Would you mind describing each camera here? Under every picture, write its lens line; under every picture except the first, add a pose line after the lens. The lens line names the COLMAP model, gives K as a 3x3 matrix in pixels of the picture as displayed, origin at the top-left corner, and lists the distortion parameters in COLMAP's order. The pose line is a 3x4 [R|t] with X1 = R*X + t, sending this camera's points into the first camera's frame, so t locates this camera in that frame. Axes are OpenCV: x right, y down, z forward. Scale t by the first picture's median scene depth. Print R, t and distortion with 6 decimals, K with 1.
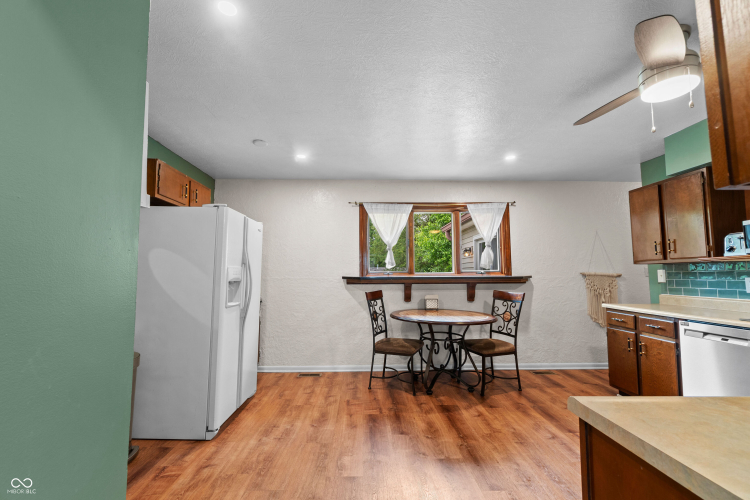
lens RADIAL K [[326.1, 0, 369.4], [0, 326.1, 251.6], [0, 0, 1]] dist [-0.002049, -0.000108]
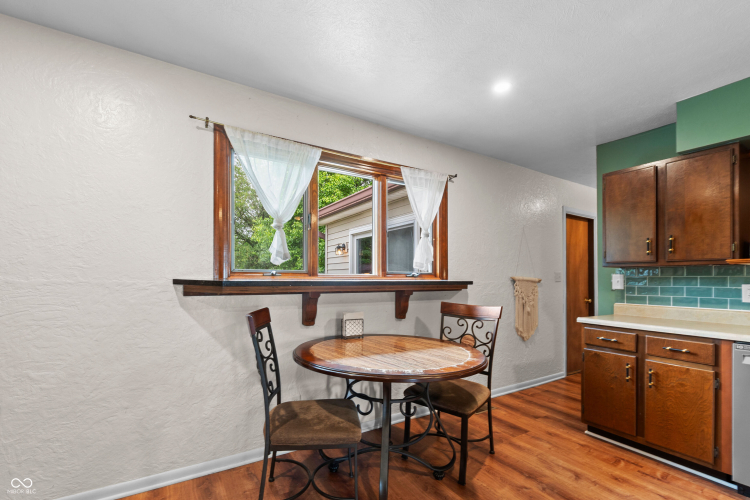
lens RADIAL K [[334.9, 0, 367.1], [0, 334.9, 278.5], [0, 0, 1]] dist [-0.002523, 0.000152]
pose [[0.865171, 0.008715, 0.501401, -0.091318], [-0.045415, 0.997102, 0.061034, 0.038508], [-0.499416, -0.075576, 0.863060, 0.512264]]
